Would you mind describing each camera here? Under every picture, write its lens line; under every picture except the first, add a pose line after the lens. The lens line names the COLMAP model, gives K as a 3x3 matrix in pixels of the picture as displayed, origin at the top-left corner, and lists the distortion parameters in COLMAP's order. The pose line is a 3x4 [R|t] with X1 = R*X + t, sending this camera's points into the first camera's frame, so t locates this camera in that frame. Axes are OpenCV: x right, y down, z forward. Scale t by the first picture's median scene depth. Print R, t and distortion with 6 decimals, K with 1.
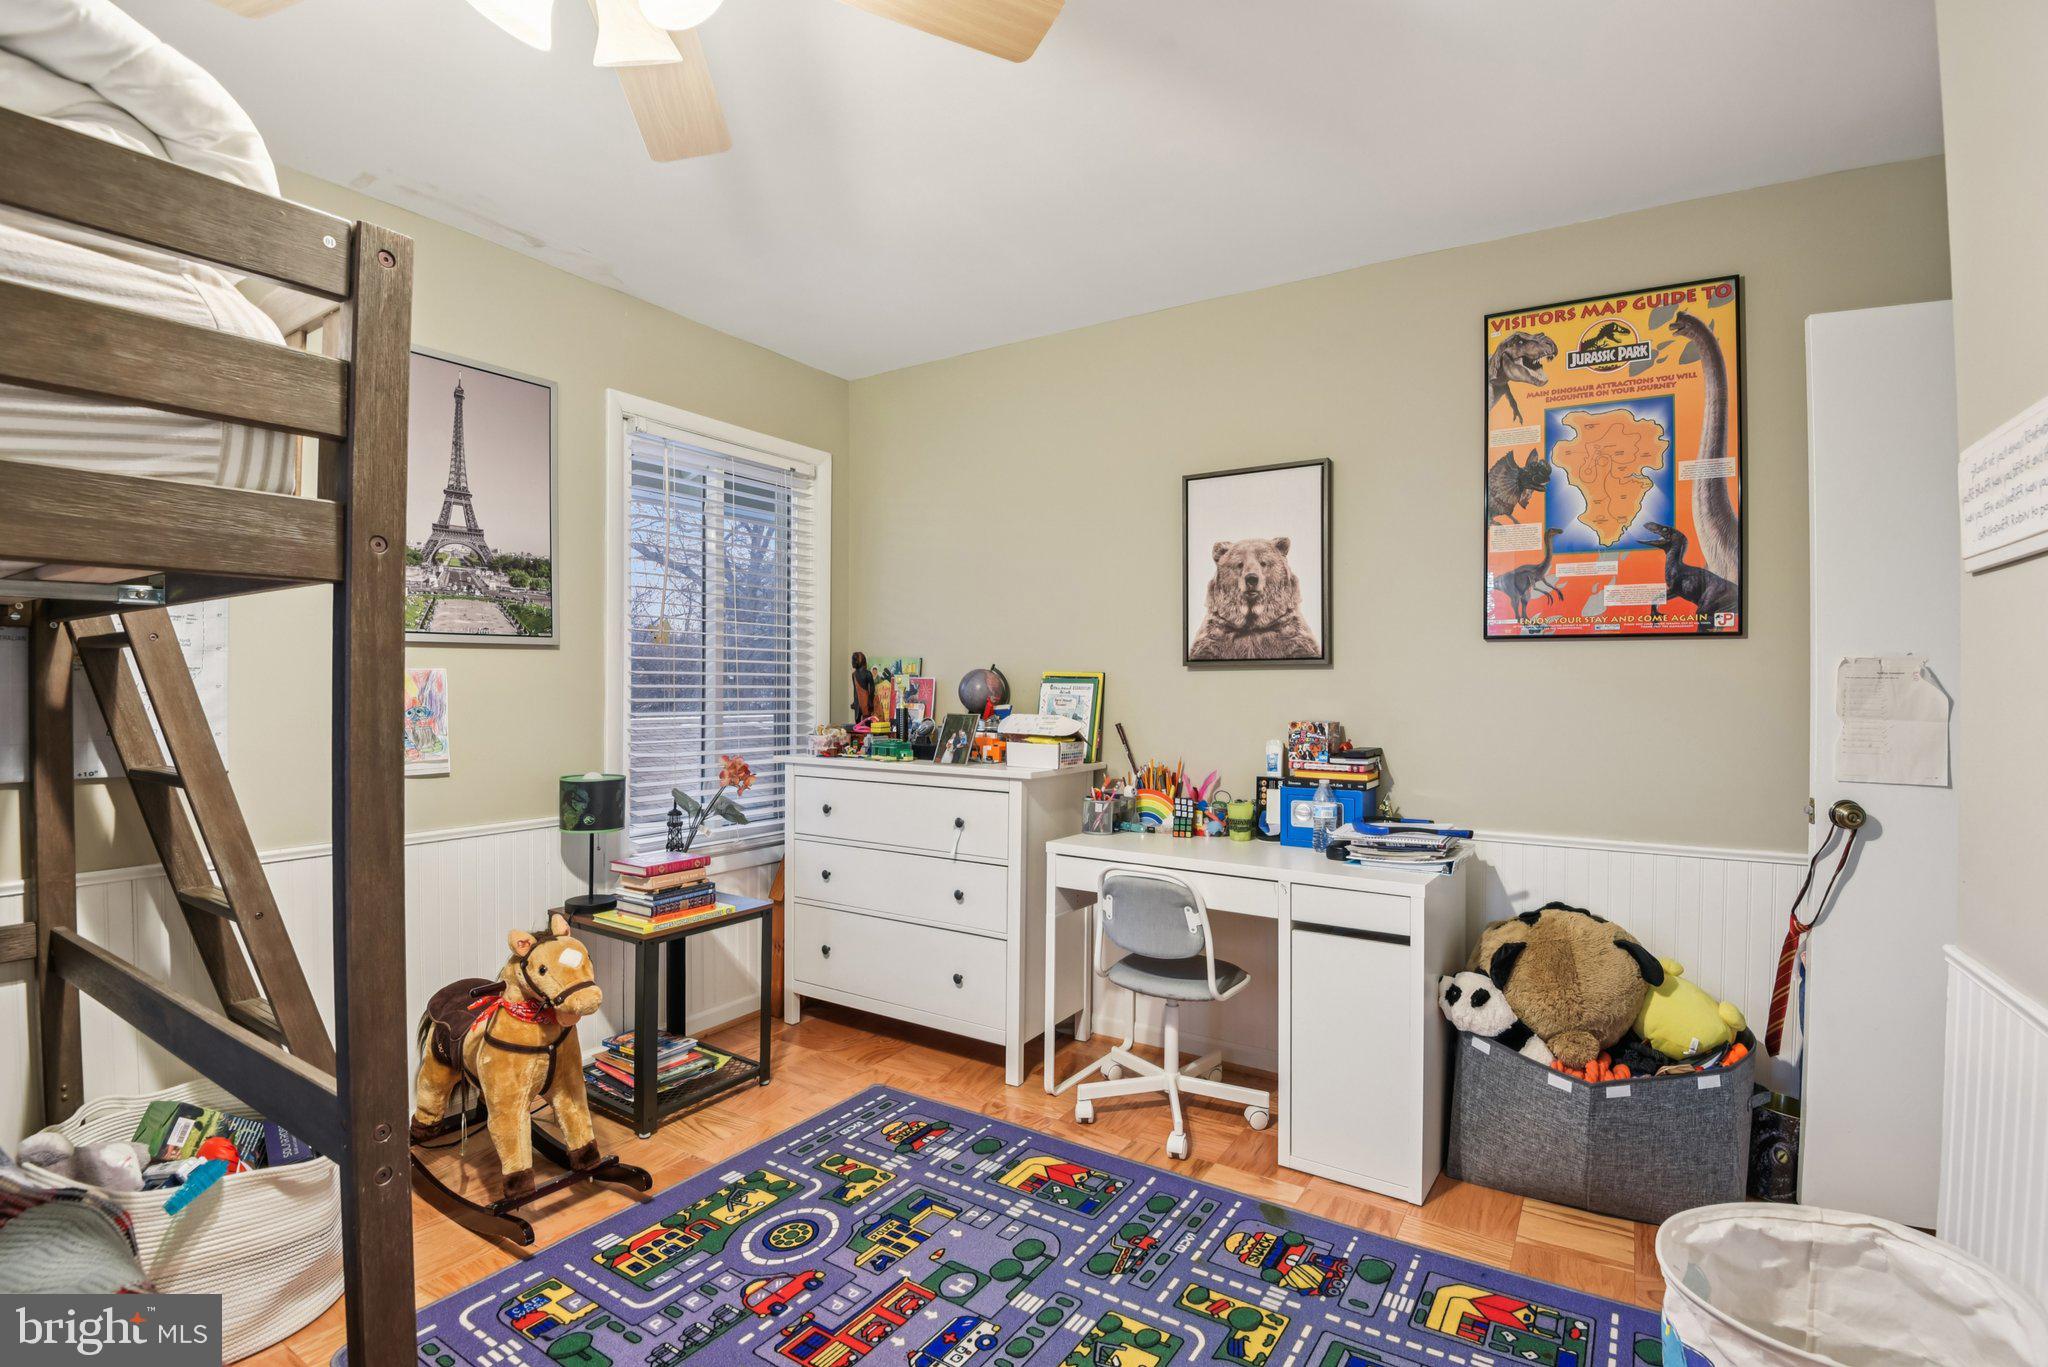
lens RADIAL K [[940.5, 0, 1026.7], [0, 940.5, 690.9], [0, 0, 1]] dist [-0.002864, -0.000185]
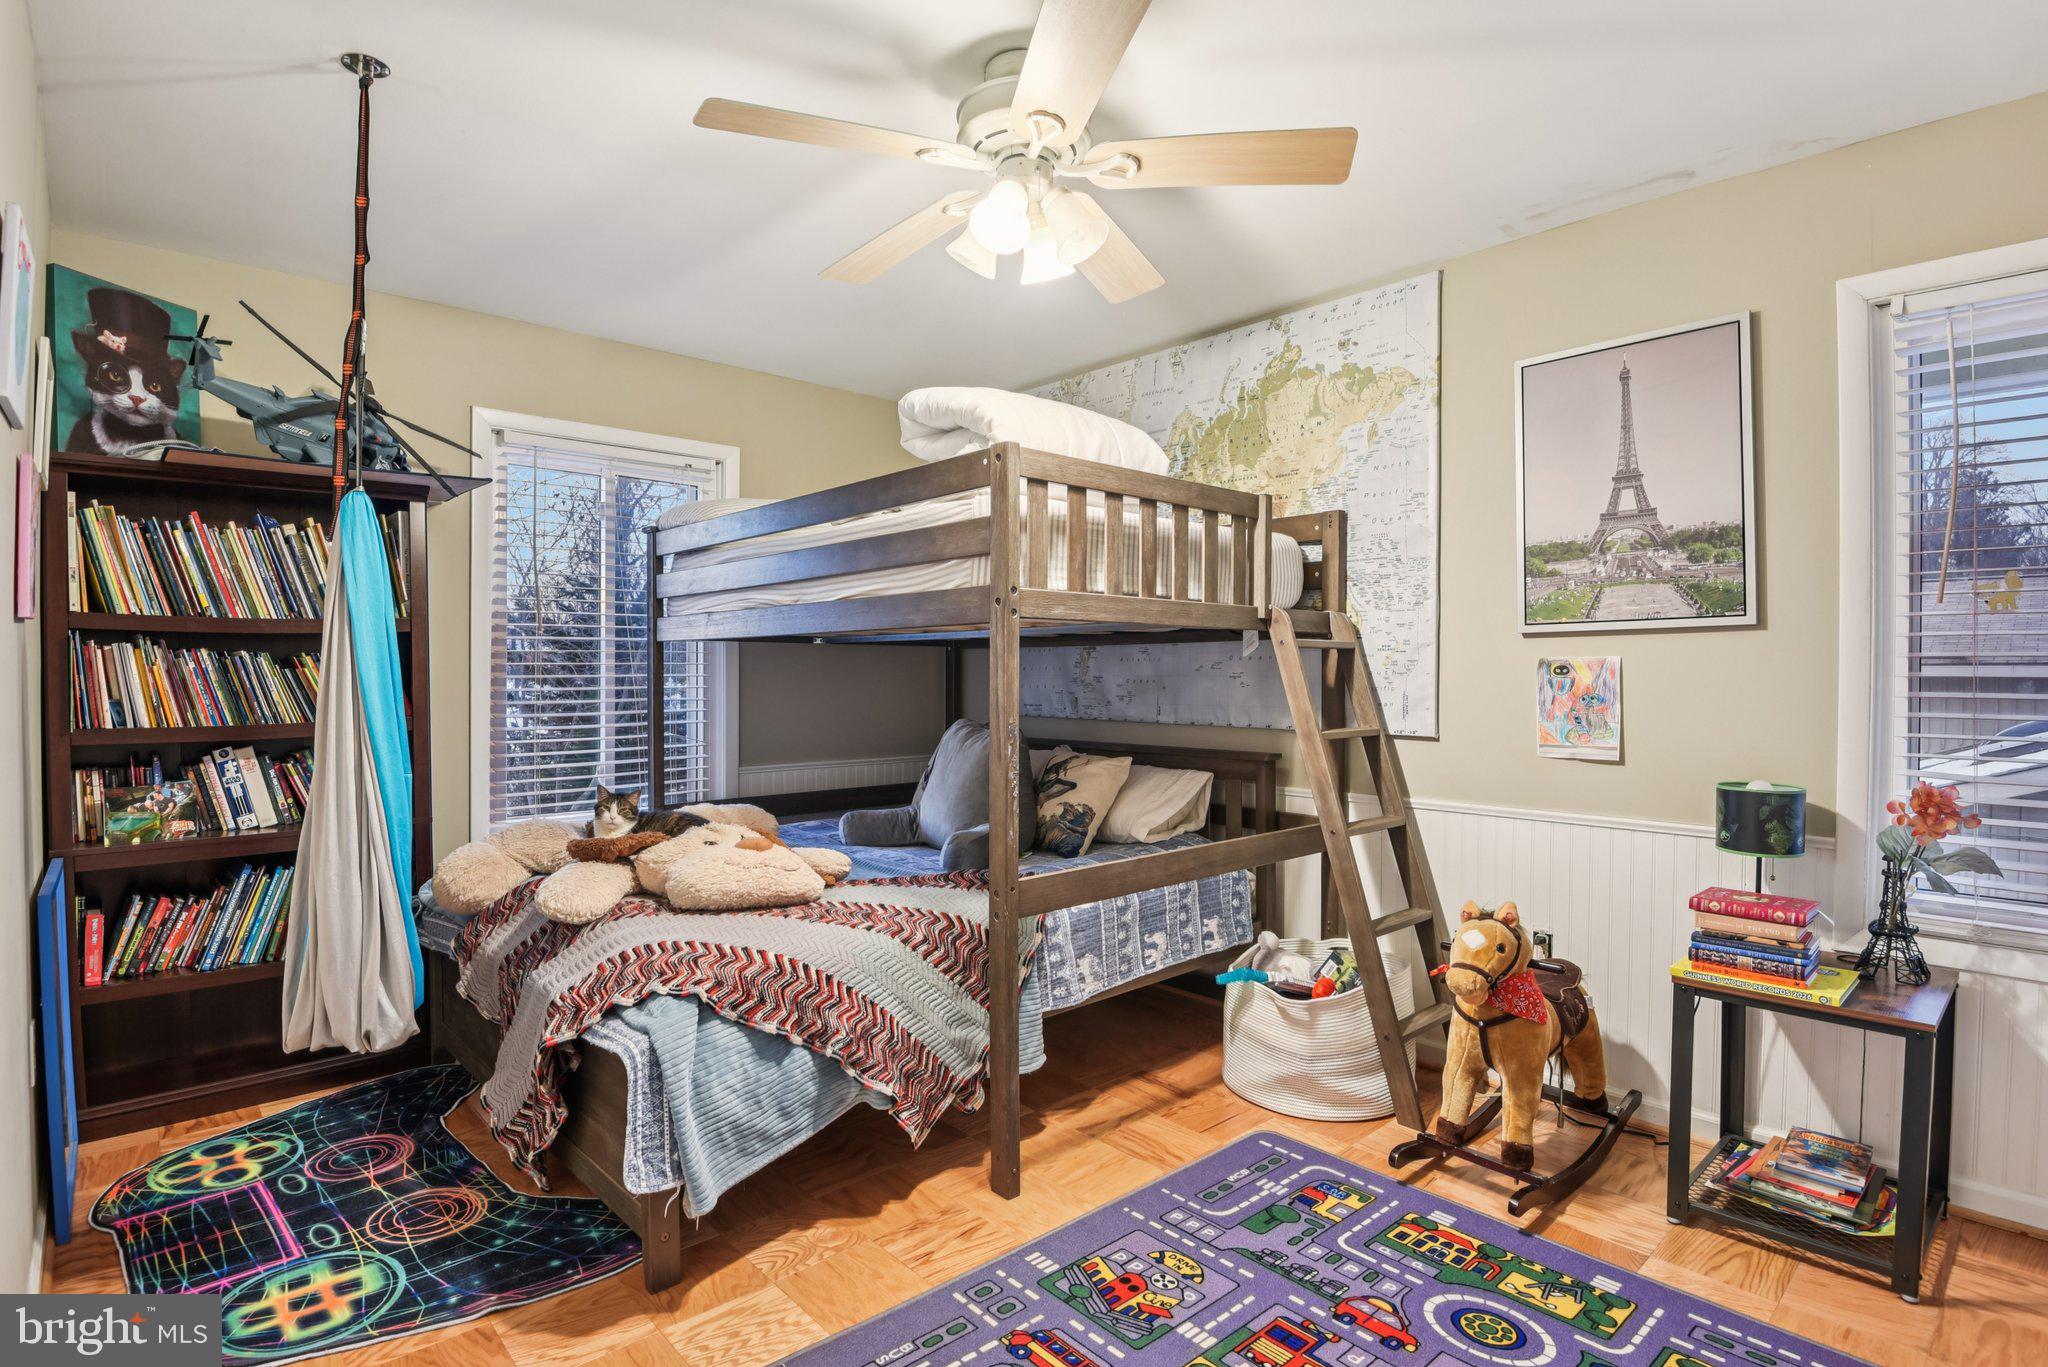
lens RADIAL K [[1020.5, 0, 1027.1], [0, 1020.5, 679.6], [0, 0, 1]] dist [-0.017071, -0.000638]
pose [[-0.227294, 0.007816, -0.973795, 0.571171], [-0.004348, 0.999950, 0.009041, -0.005971], [0.973816, 0.006289, -0.227249, 0.636429]]
